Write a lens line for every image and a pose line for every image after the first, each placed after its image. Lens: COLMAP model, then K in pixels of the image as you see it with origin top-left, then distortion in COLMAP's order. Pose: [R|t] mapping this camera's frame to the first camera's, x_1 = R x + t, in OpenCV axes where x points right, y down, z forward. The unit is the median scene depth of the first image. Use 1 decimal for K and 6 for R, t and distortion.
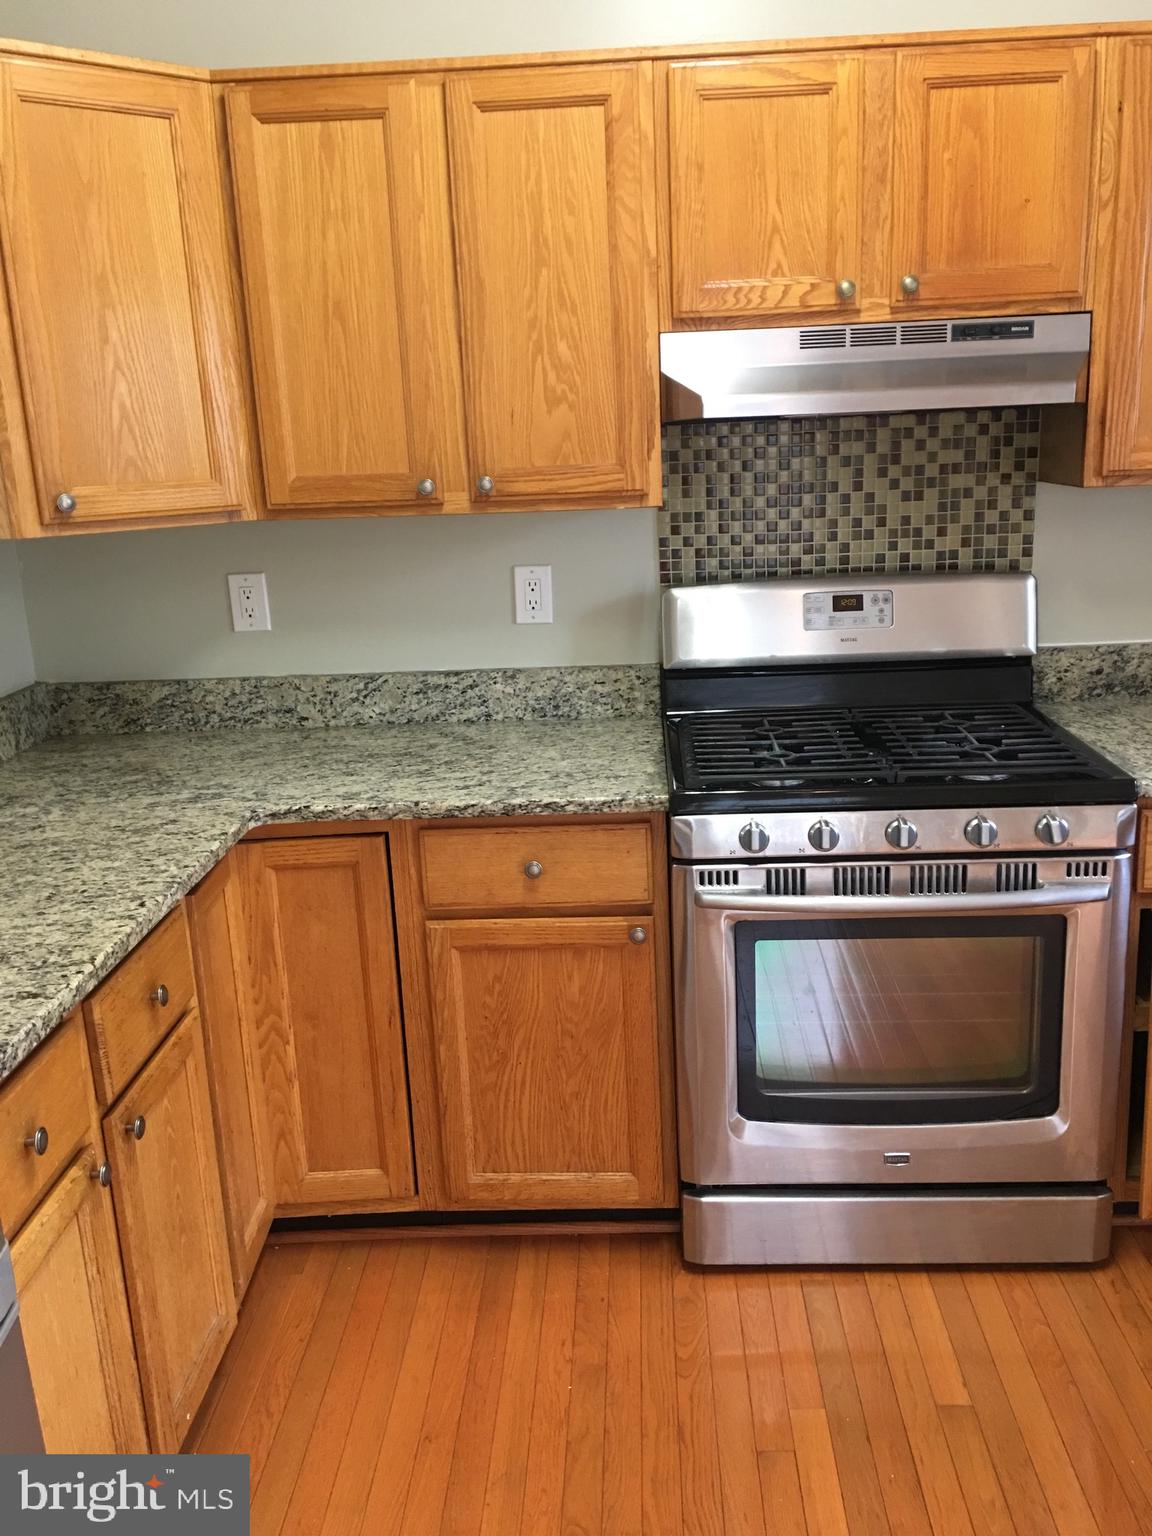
lens RADIAL K [[1306.9, 0, 581.8], [0, 1306.9, 763.9], [0, 0, 1]] dist [0.084391, -0.104929]
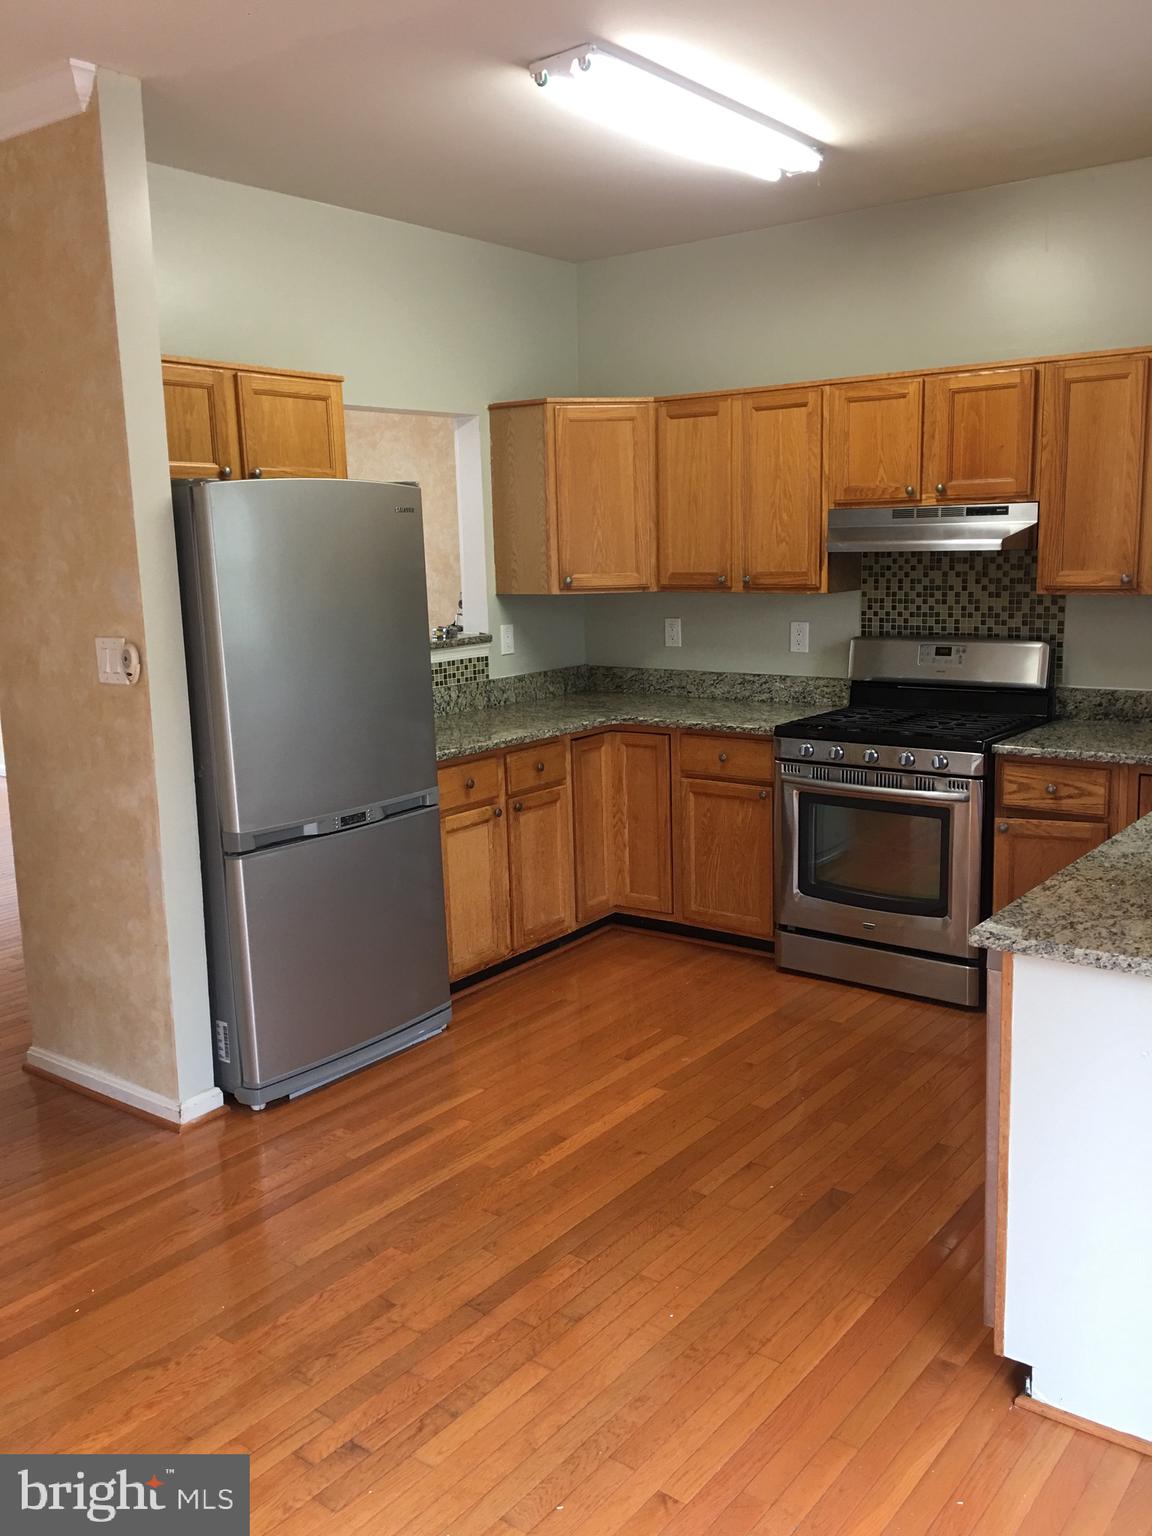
lens RADIAL K [[1306.9, 0, 581.8], [0, 1306.9, 763.9], [0, 0, 1]] dist [0.084391, -0.104929]
pose [[0.816872, 0.120823, -0.564023, 0.850376], [-0.154645, 0.987893, -0.012349, 0.132493], [0.555703, 0.097311, 0.825666, -0.772212]]
